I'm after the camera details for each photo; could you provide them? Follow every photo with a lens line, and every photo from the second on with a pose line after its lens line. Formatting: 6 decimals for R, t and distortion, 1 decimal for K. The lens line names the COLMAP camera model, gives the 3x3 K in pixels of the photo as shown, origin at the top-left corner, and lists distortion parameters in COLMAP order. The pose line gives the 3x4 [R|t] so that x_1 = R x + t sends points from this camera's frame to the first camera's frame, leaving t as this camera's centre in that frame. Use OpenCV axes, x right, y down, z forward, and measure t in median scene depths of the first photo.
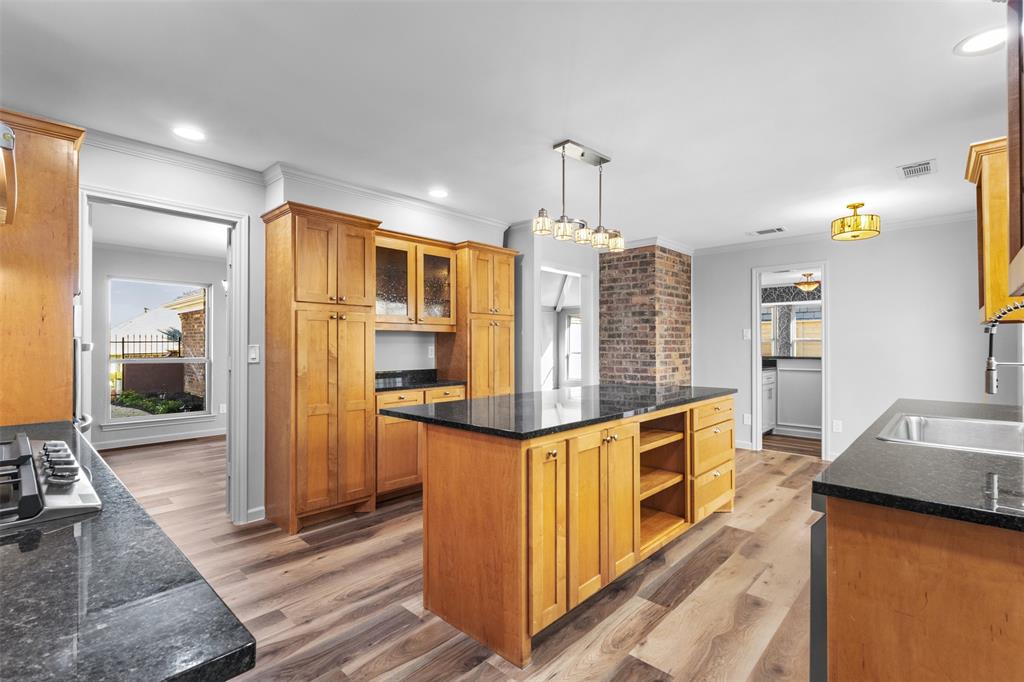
lens RADIAL K [[471.1, 0, 511.9], [0, 471.1, 343.7], [0, 0, 1]] dist [-0.001439, 0.000171]
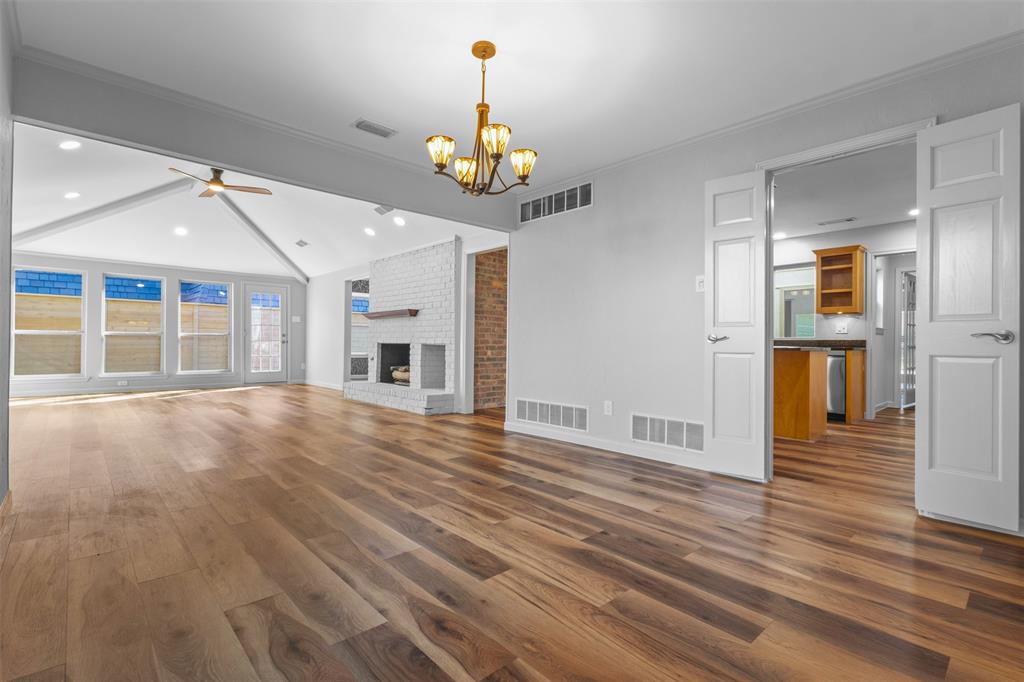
lens RADIAL K [[471.1, 0, 510.1], [0, 471.1, 341.9], [0, 0, 1]] dist [-0.001439, 0.000171]
pose [[0.067351, 0.004921, 0.997717, -0.943094], [-0.012849, 0.999909, -0.004064, 0.060822], [-0.997647, -0.012546, 0.067408, 0.877908]]
